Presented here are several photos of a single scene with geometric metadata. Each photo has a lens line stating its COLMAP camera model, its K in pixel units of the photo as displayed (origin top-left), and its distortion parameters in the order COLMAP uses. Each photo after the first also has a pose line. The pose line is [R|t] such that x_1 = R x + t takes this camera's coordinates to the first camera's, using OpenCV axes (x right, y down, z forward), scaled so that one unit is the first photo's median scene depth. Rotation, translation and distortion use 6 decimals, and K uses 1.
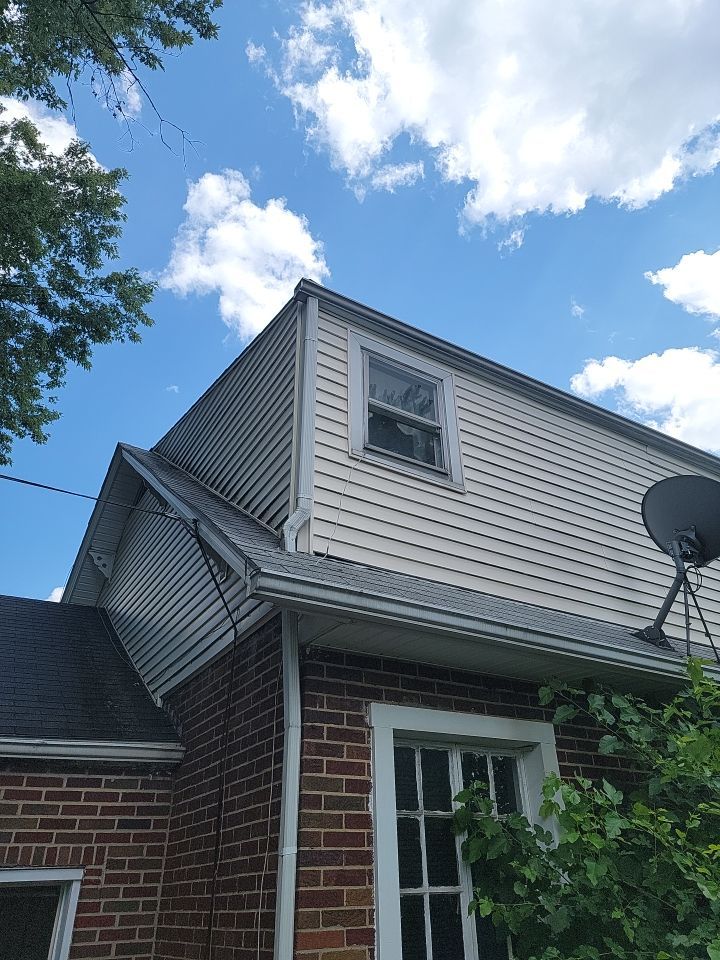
lens RADIAL K [[670.3, 0, 378.5], [0, 670.3, 461.2], [0, 0, 1]] dist [0.058874, -0.047781]
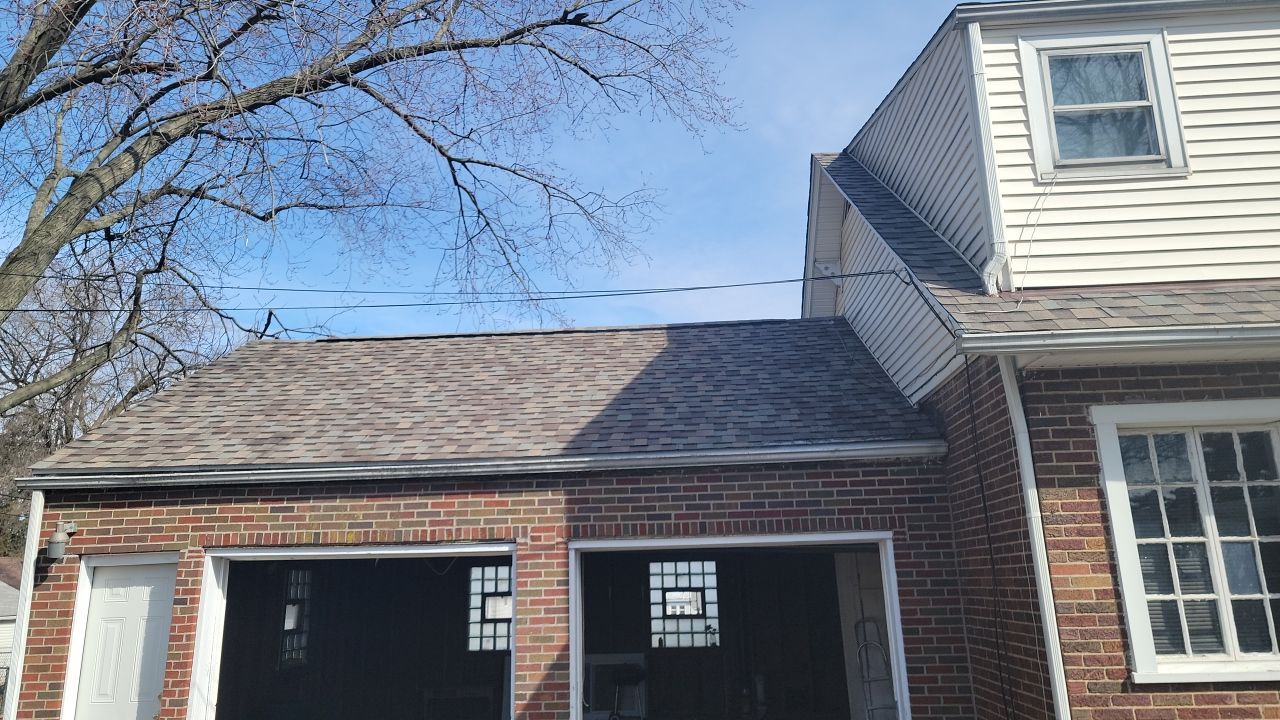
lens RADIAL K [[874.2, 0, 646.0], [0, 874.2, 357.0], [0, 0, 1]] dist [0.094108, -0.089588]
pose [[0.813060, -0.136997, -0.565831, 0.205569], [0.316017, 0.920123, 0.231317, -0.273080], [0.488944, -0.366887, 0.791409, -0.488043]]
